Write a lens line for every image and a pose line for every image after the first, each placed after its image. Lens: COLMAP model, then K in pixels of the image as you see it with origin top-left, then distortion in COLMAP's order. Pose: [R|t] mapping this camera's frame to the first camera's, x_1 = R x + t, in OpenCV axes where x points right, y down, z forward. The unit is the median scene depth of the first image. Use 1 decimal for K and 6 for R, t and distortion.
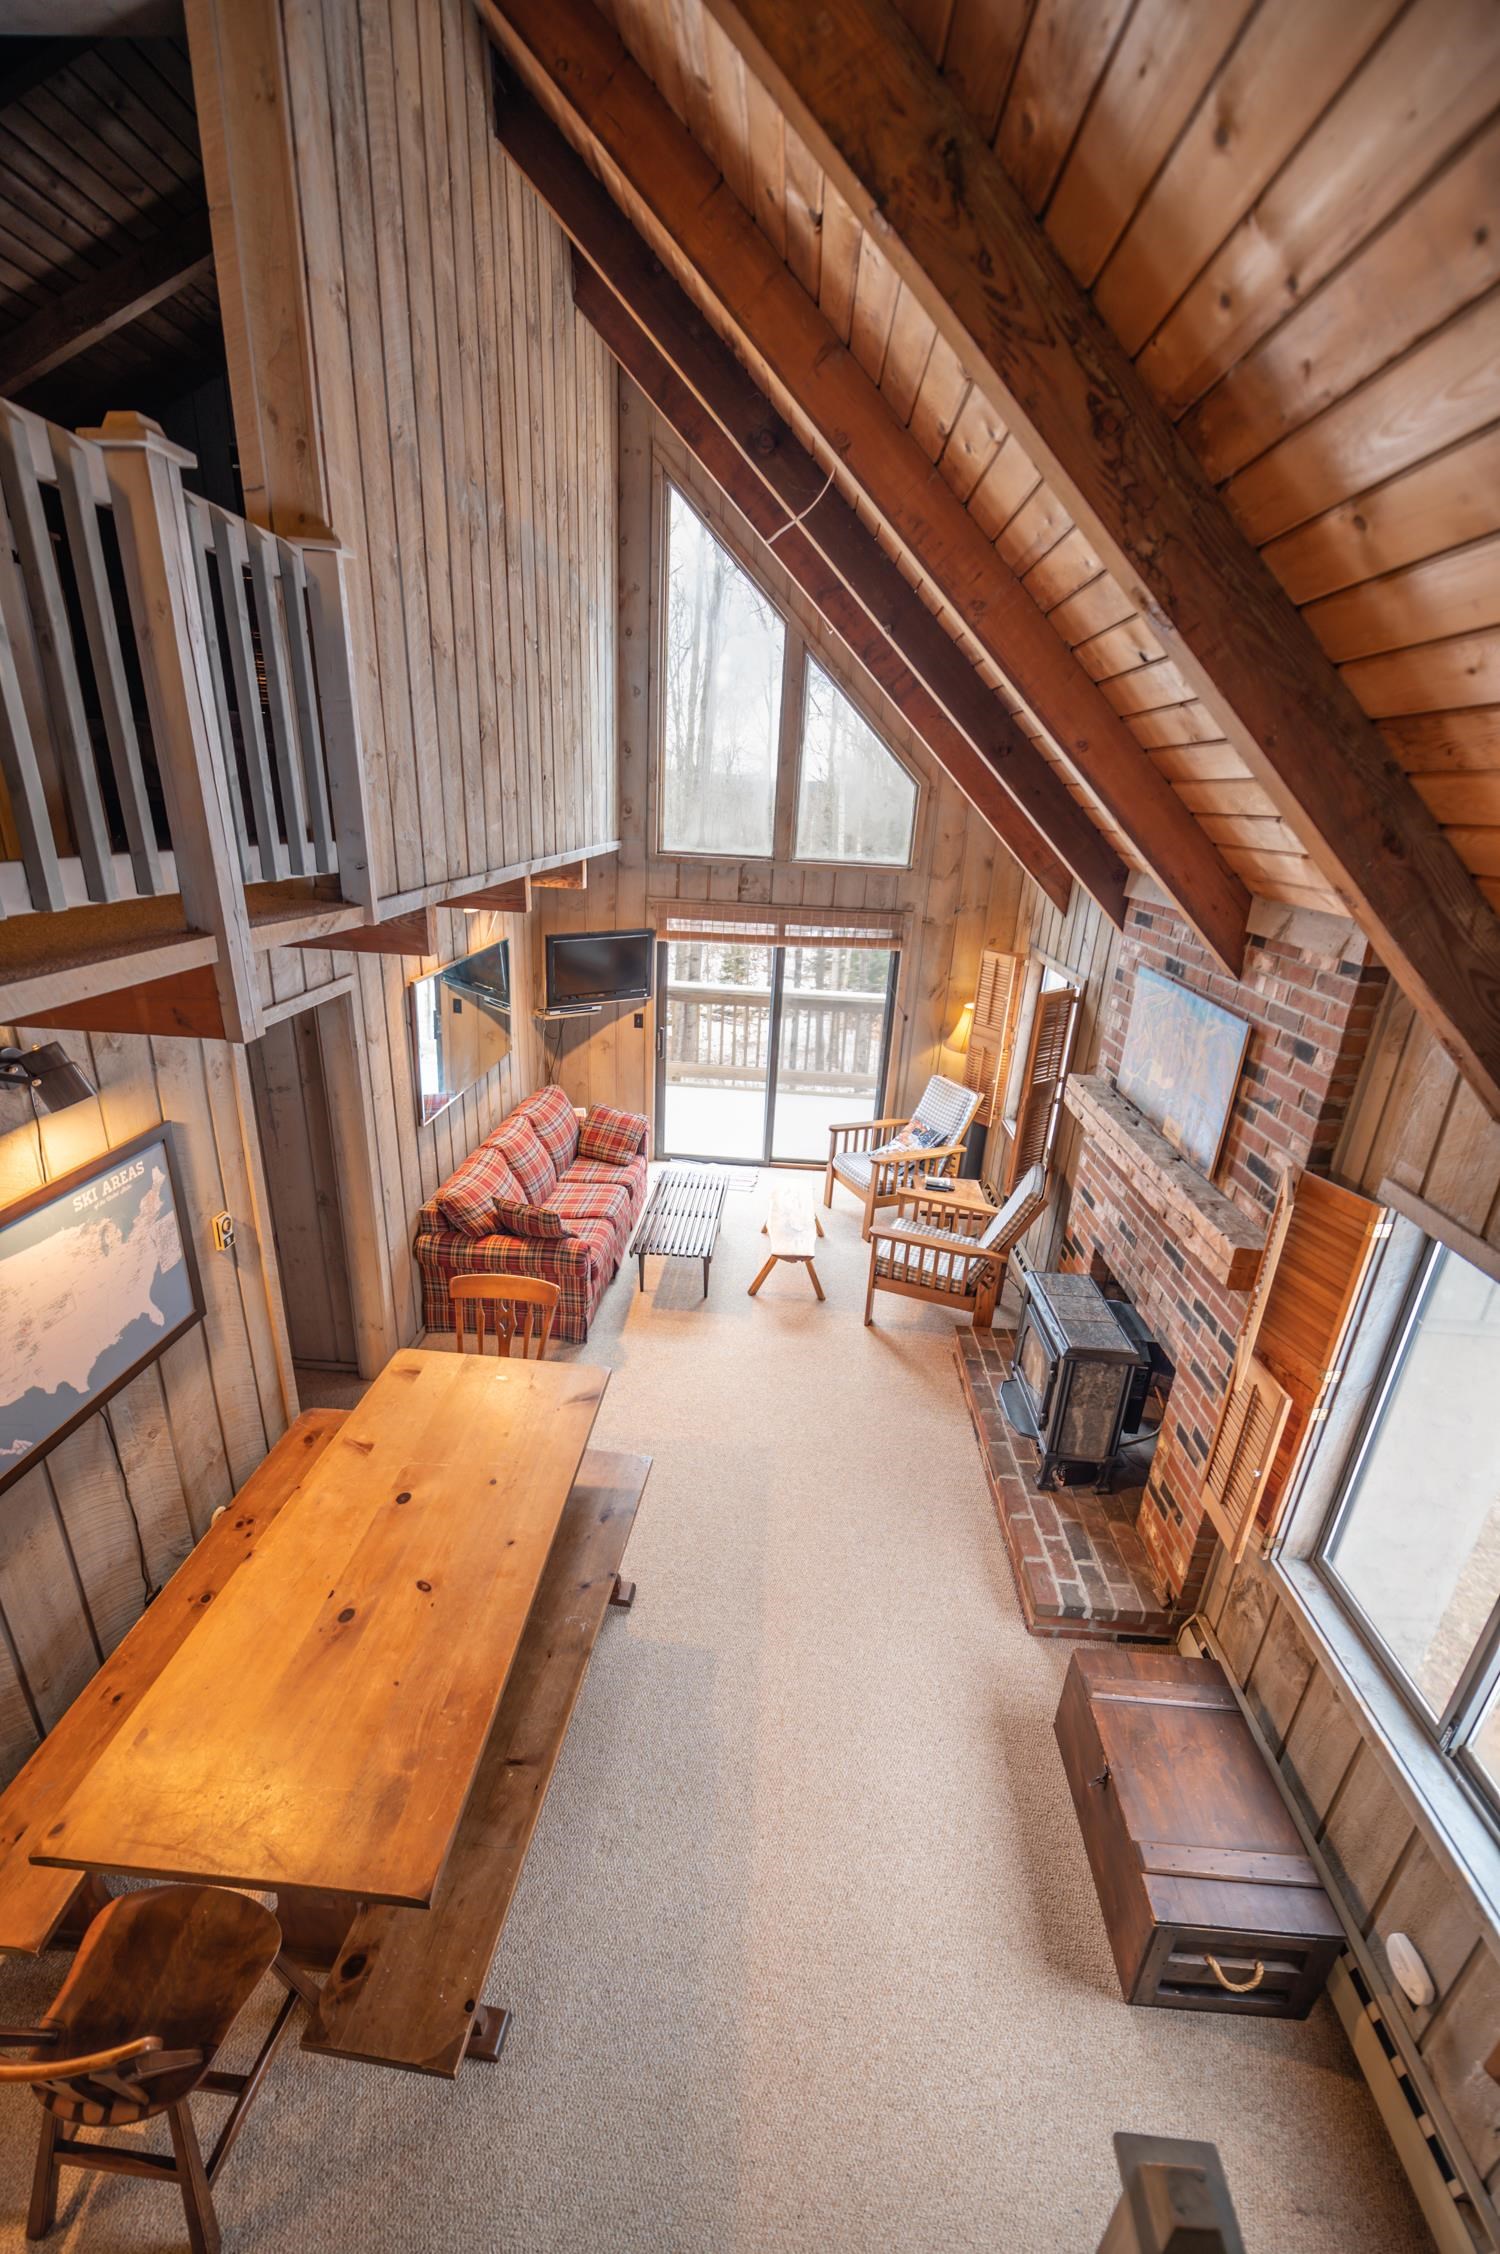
lens RADIAL K [[896.4, 0, 751.0], [0, 896.4, 1140.8], [0, 0, 1]] dist [-0.008533, -0.000580]
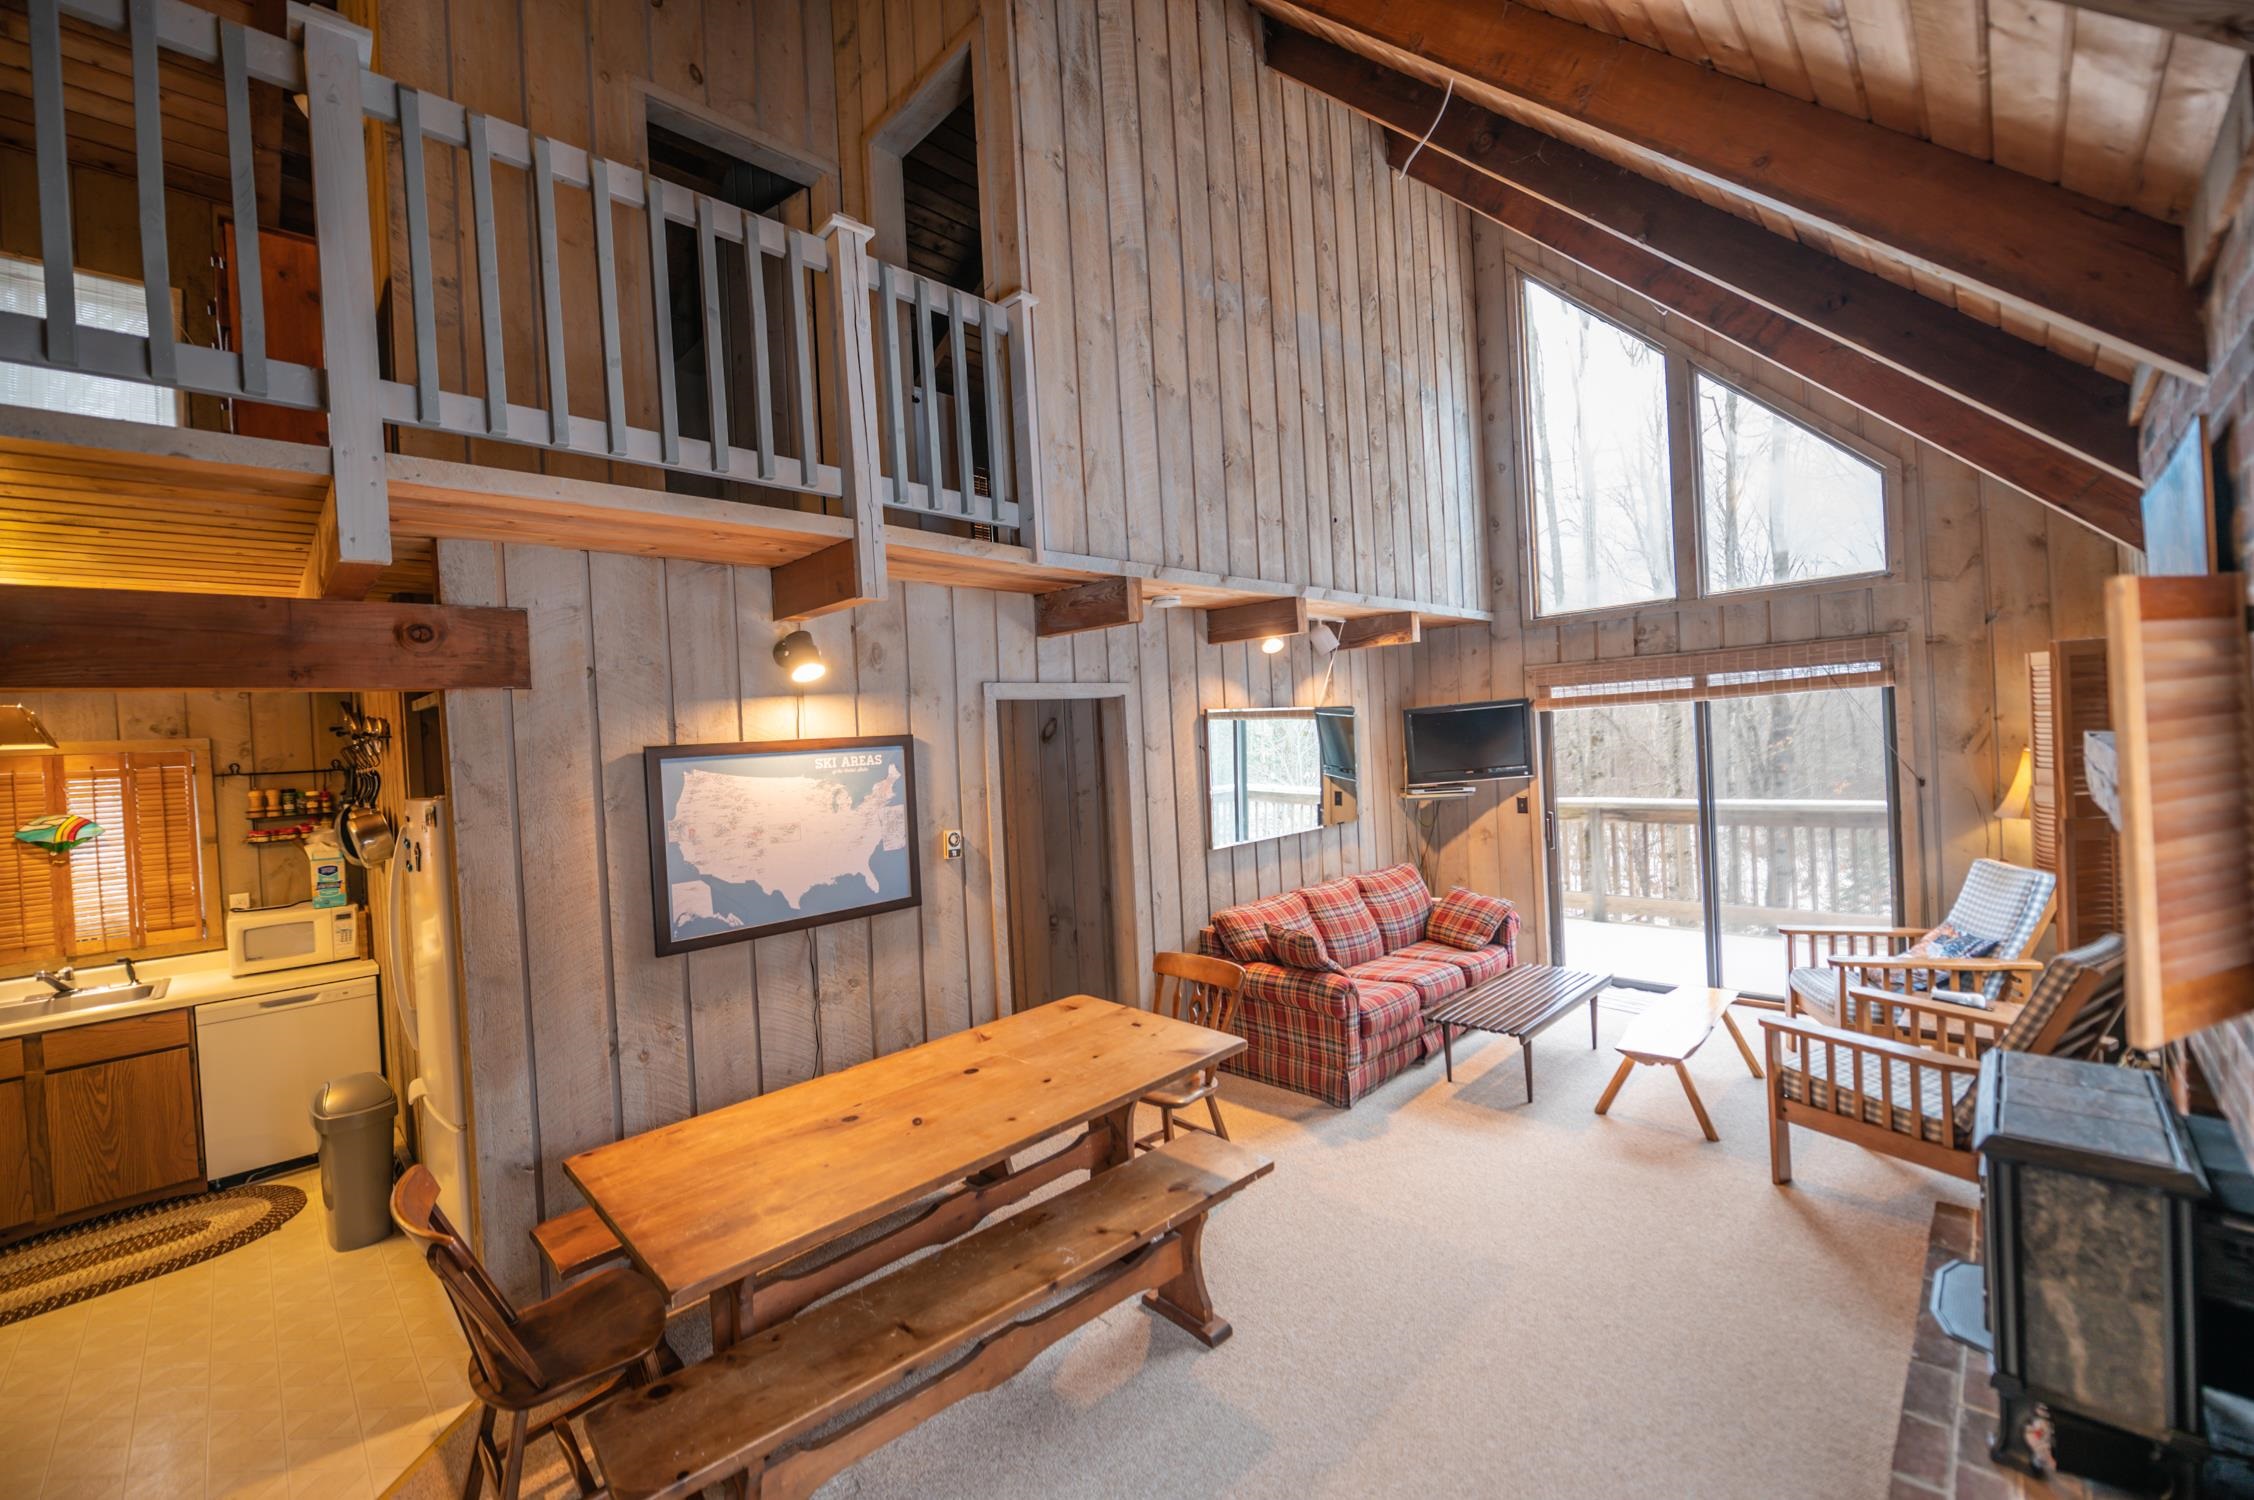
lens RADIAL K [[896.4, 0, 1116.4], [0, 896.4, 750.4], [0, 0, 1]] dist [-0.008533, -0.000580]
pose [[0.733428, -0.079590, -0.675092, 0.221272], [-0.159436, 0.945278, -0.284656, 0.158992], [0.660806, 0.316408, 0.680604, 0.151574]]
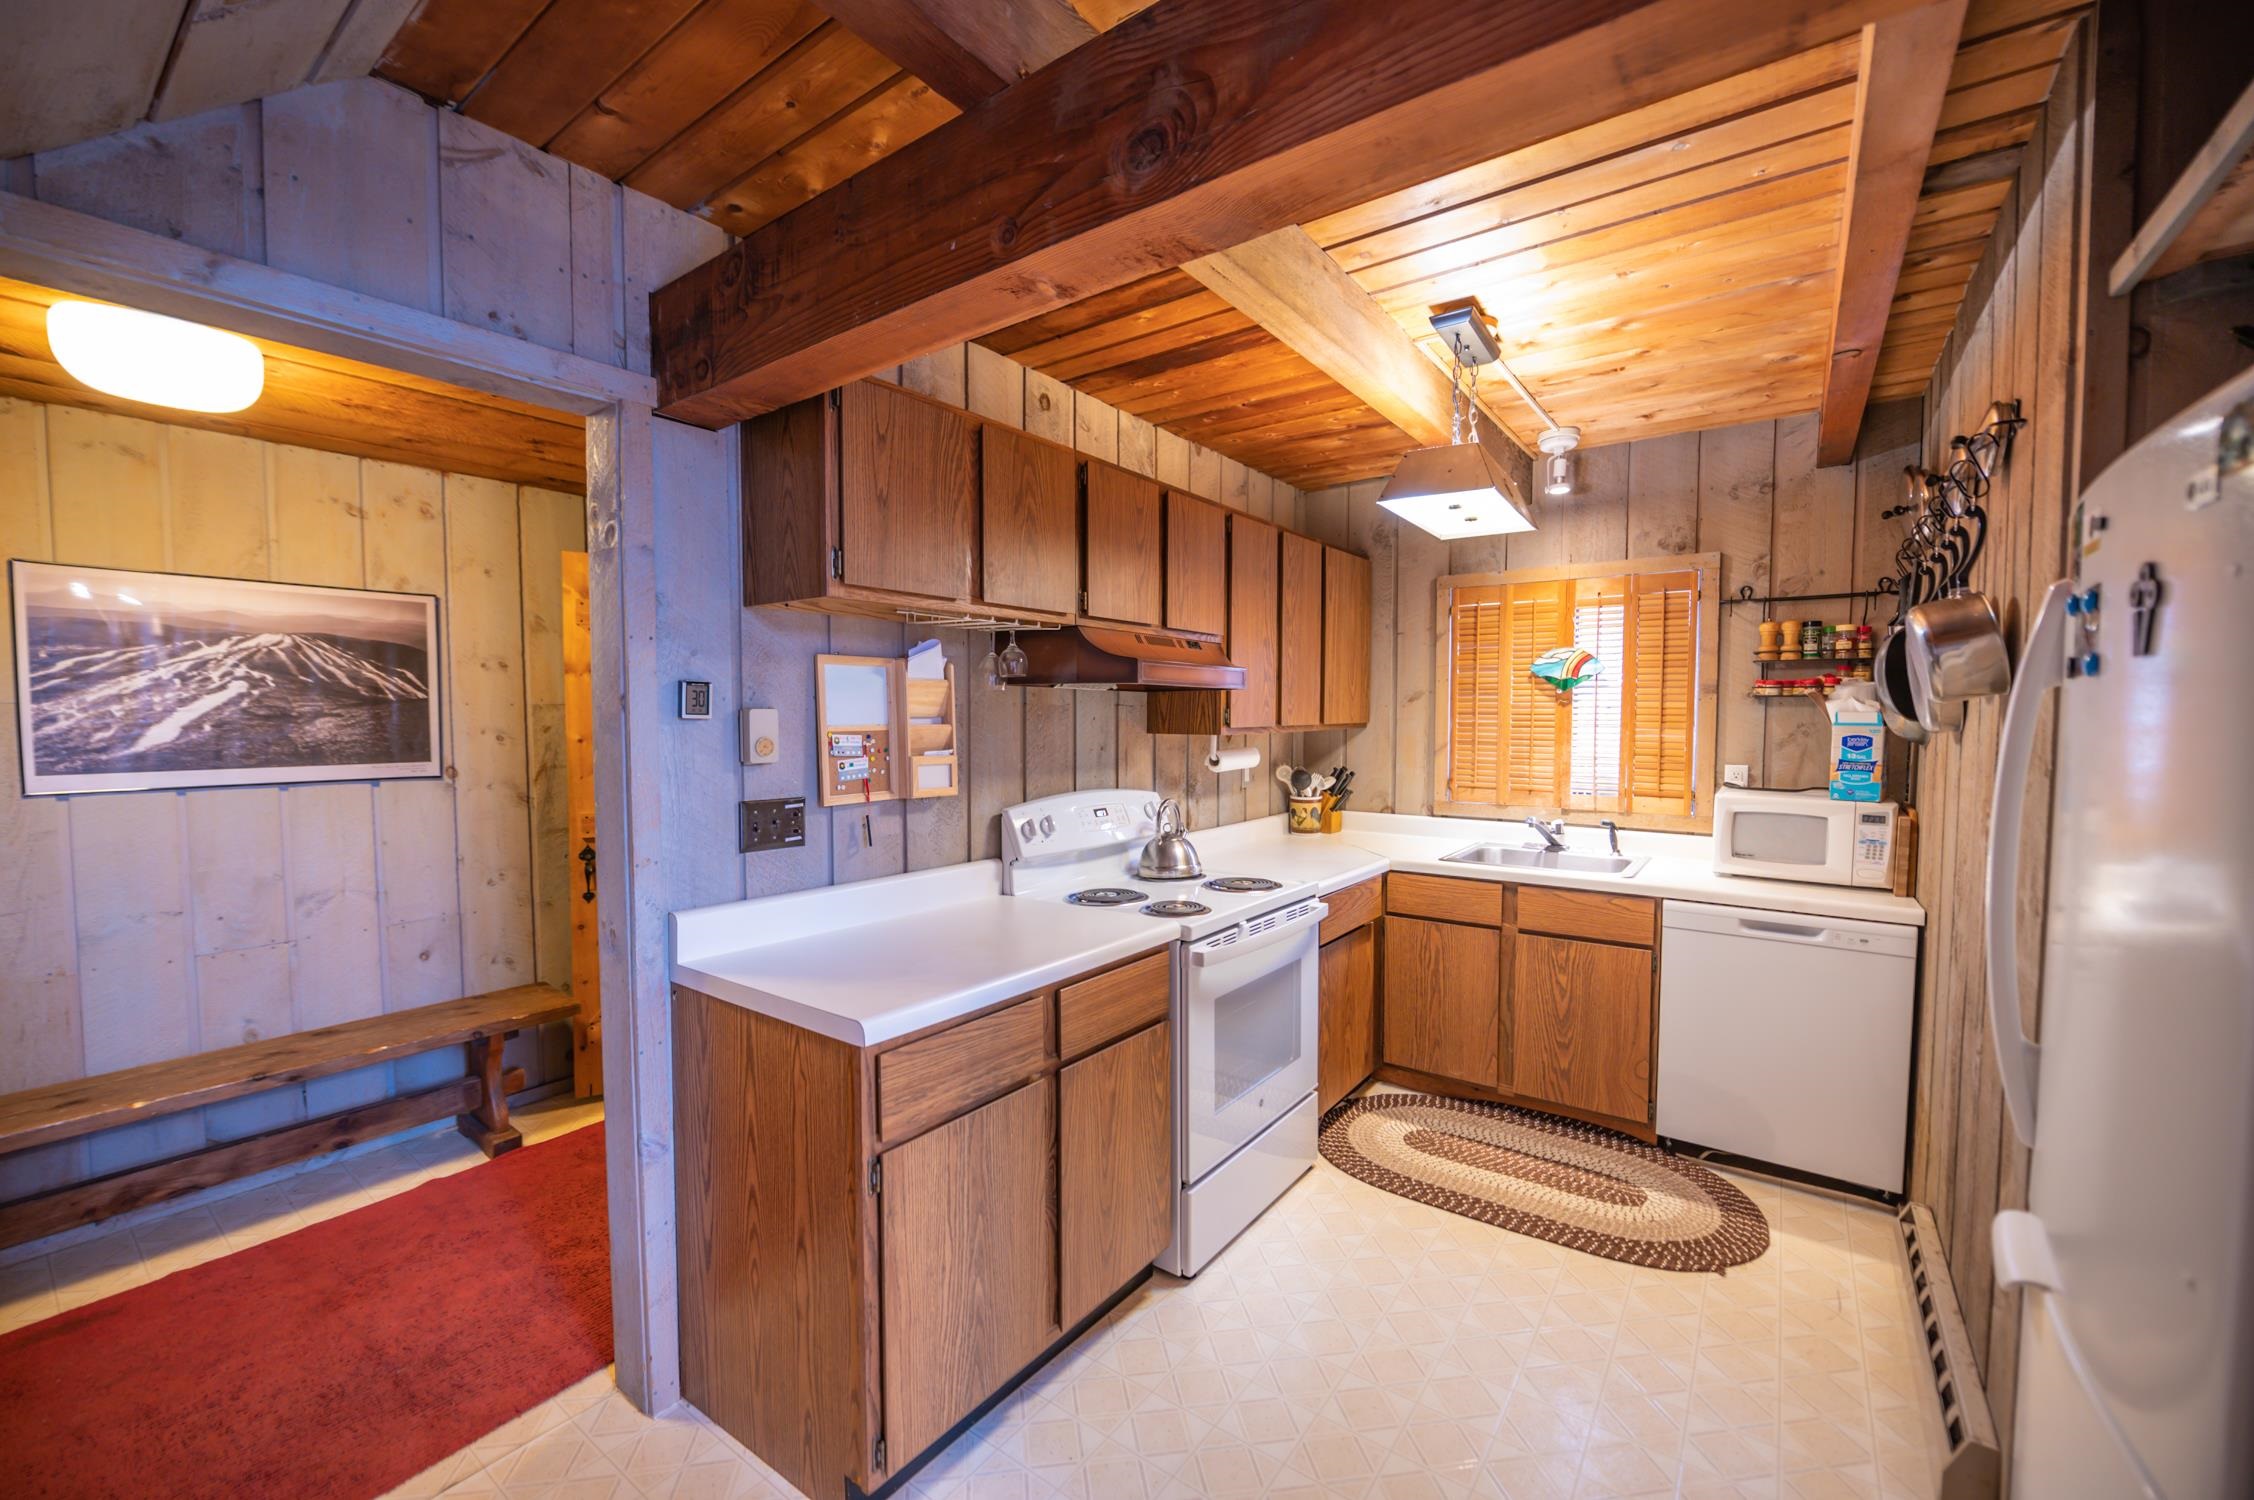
lens RADIAL K [[896.4, 0, 1118.8], [0, 896.4, 757.5], [0, 0, 1]] dist [-0.008533, -0.000580]
pose [[-0.553807, -0.014538, -0.832518, -0.181711], [-0.328645, 0.922487, 0.202511, 0.188816], [0.765043, 0.385755, -0.515657, 0.203793]]
